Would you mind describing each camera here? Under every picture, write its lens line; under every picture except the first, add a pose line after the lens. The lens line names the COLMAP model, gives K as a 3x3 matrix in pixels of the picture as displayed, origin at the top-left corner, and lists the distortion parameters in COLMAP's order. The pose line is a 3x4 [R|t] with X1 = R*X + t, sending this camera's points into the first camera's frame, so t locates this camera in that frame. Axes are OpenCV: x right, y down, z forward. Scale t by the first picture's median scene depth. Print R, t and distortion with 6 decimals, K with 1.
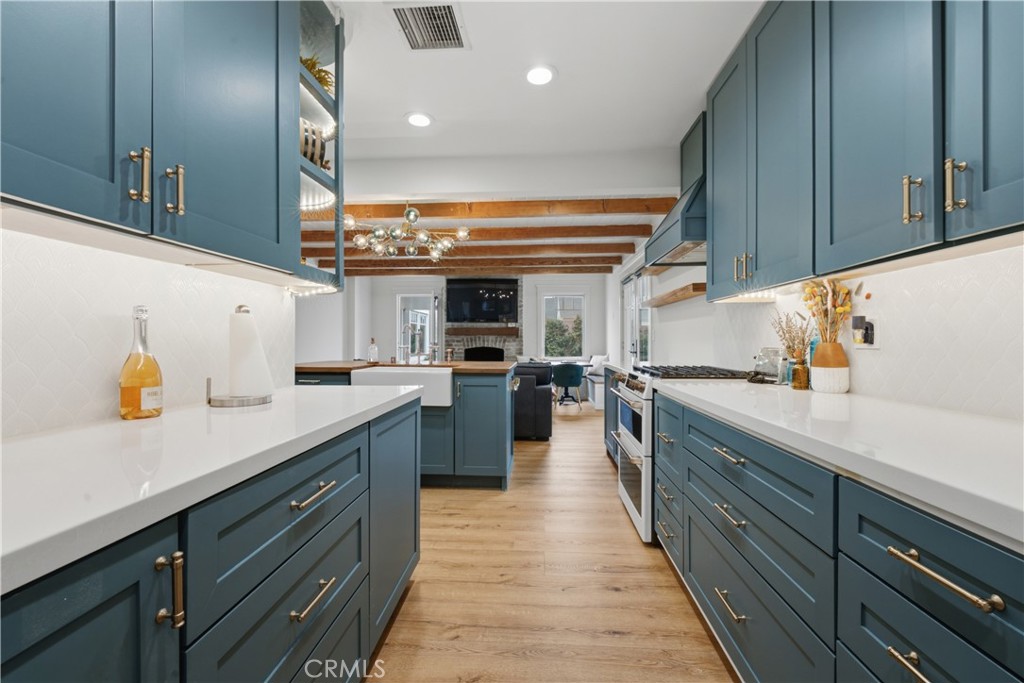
lens RADIAL K [[425.1, 0, 515.4], [0, 425.1, 338.4], [0, 0, 1]] dist [-0.001448, -0.000746]
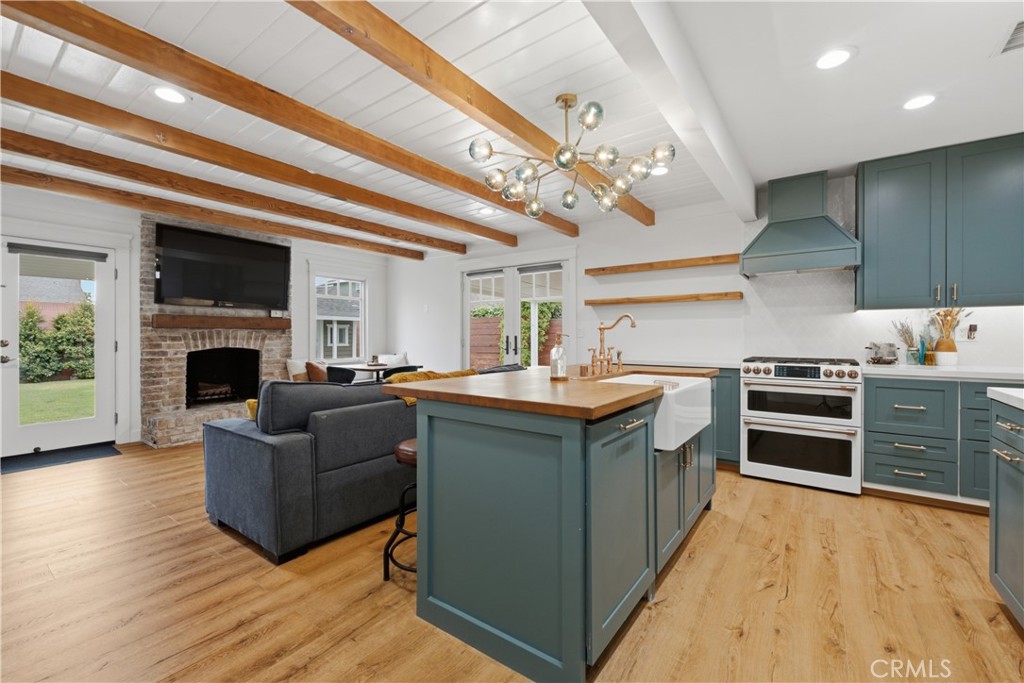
lens RADIAL K [[425.1, 0, 515.4], [0, 425.1, 338.4], [0, 0, 1]] dist [-0.001448, -0.000746]
pose [[0.536677, -0.002492, 0.843784, -0.368808], [-0.003940, 0.999977, 0.005460, 0.001503], [-0.843778, -0.006255, 0.536655, 0.329832]]
